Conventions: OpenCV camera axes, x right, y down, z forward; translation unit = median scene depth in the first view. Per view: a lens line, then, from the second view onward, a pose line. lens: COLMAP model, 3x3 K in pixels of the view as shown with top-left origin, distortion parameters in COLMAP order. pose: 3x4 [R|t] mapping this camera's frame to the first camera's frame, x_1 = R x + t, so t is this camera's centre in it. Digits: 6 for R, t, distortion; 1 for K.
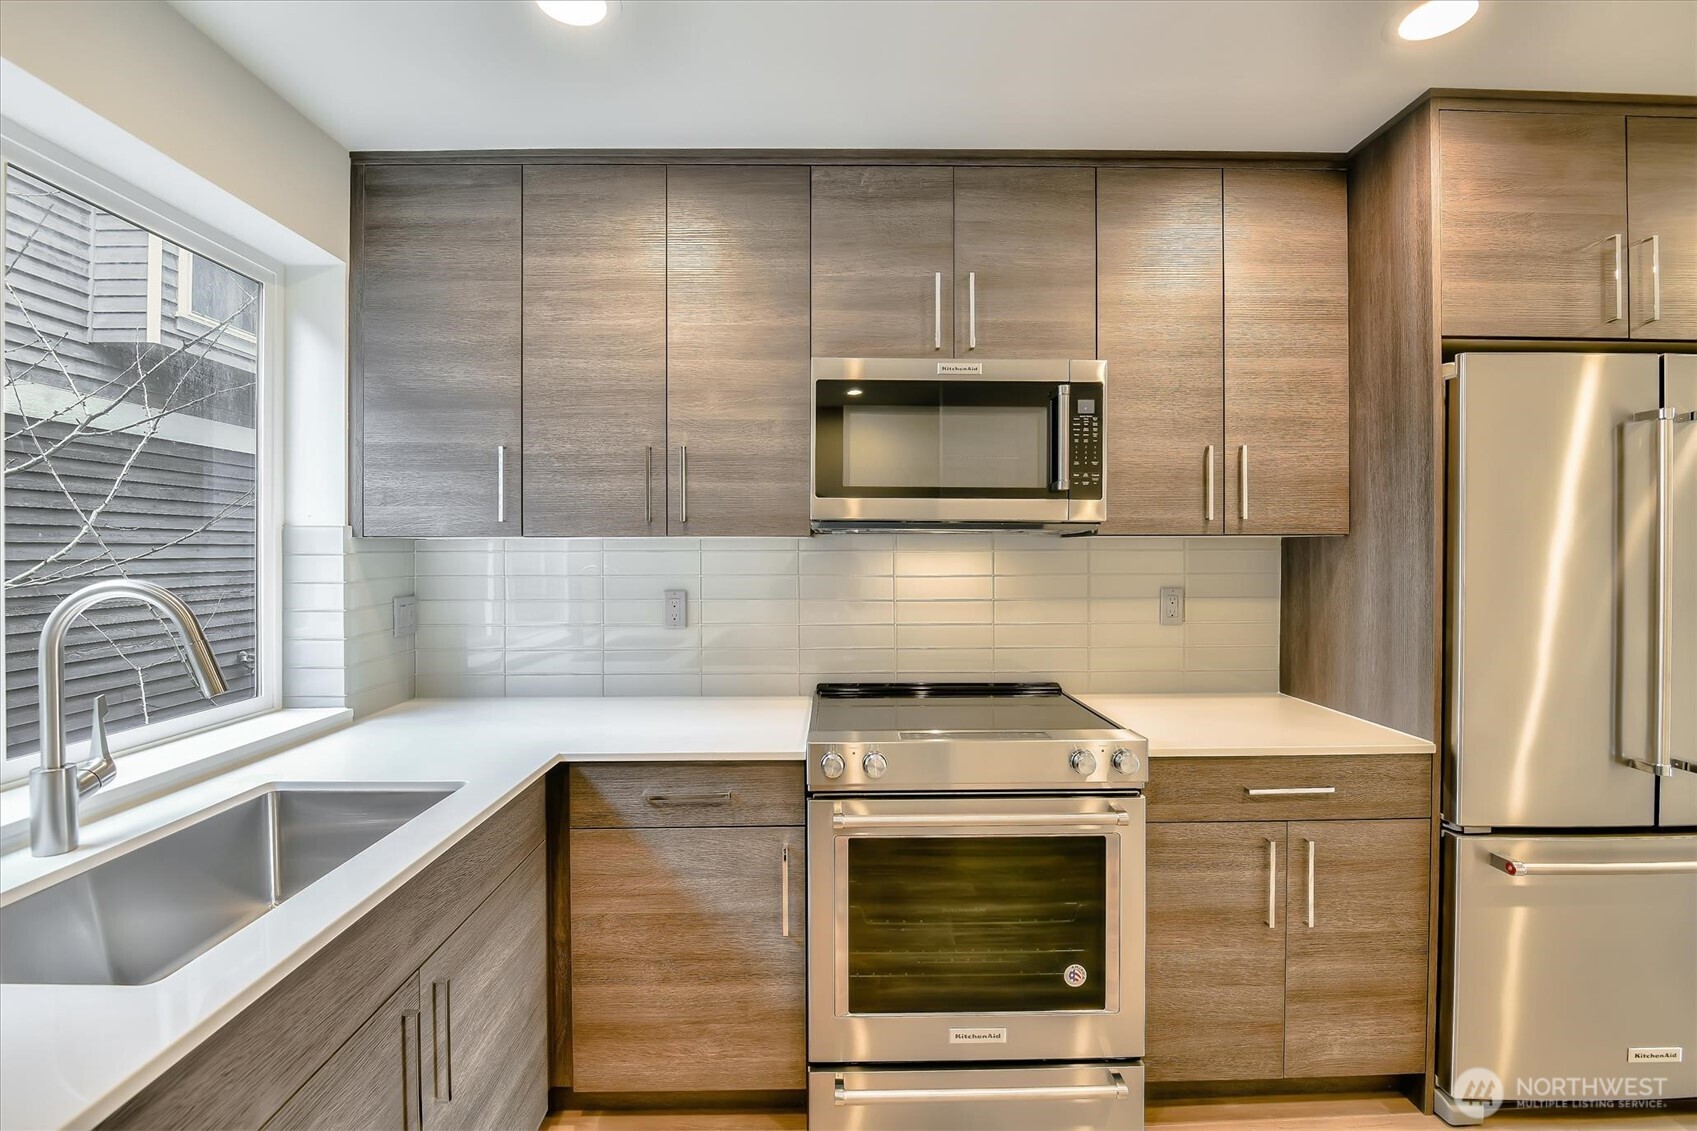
lens RADIAL K [[805.3, 0, 842.5], [0, 805.3, 548.9], [0, 0, 1]] dist [-0.015245, -0.004403]
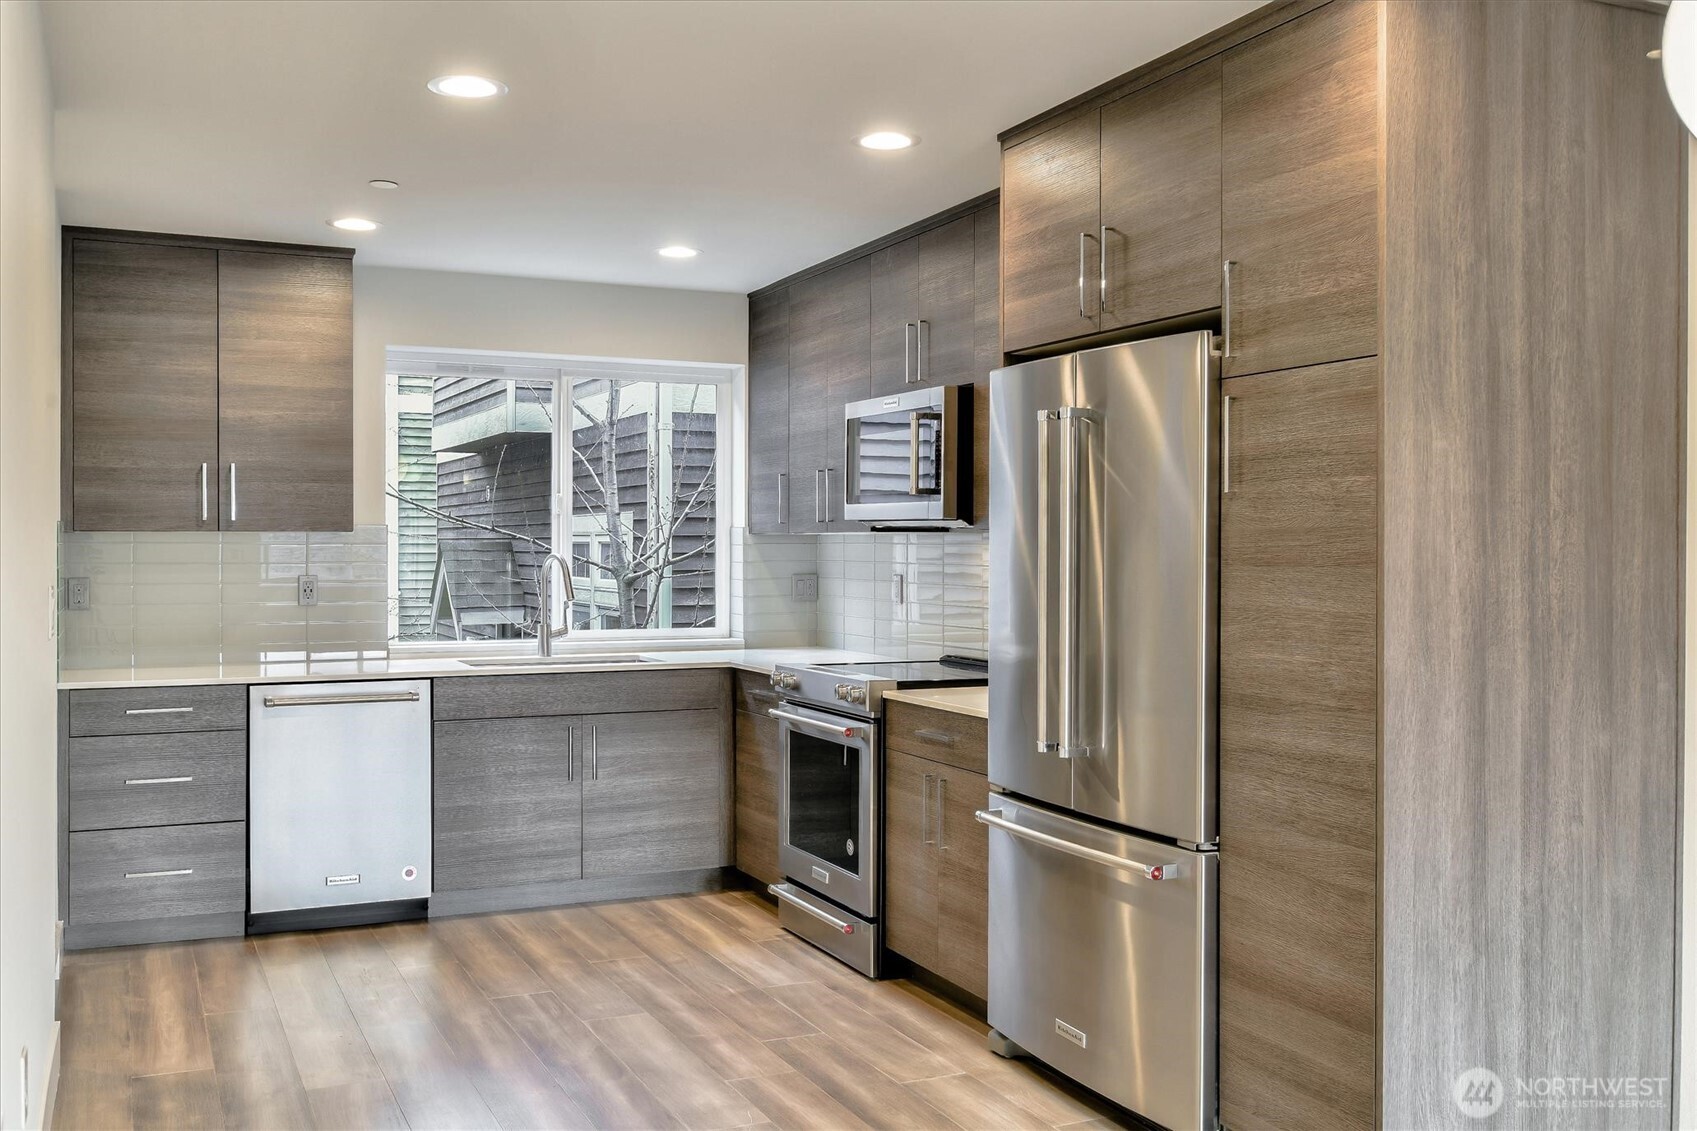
lens RADIAL K [[1547.6, 0, 848.5], [0, 1547.6, 565.5], [0, 0, 1]] dist [0.004061, -0.001457]
pose [[0.405145, 0.015180, -0.914127, 2.664546], [-0.002299, 0.999876, 0.015585, -0.000272], [0.914250, -0.004212, 0.405129, -0.091743]]
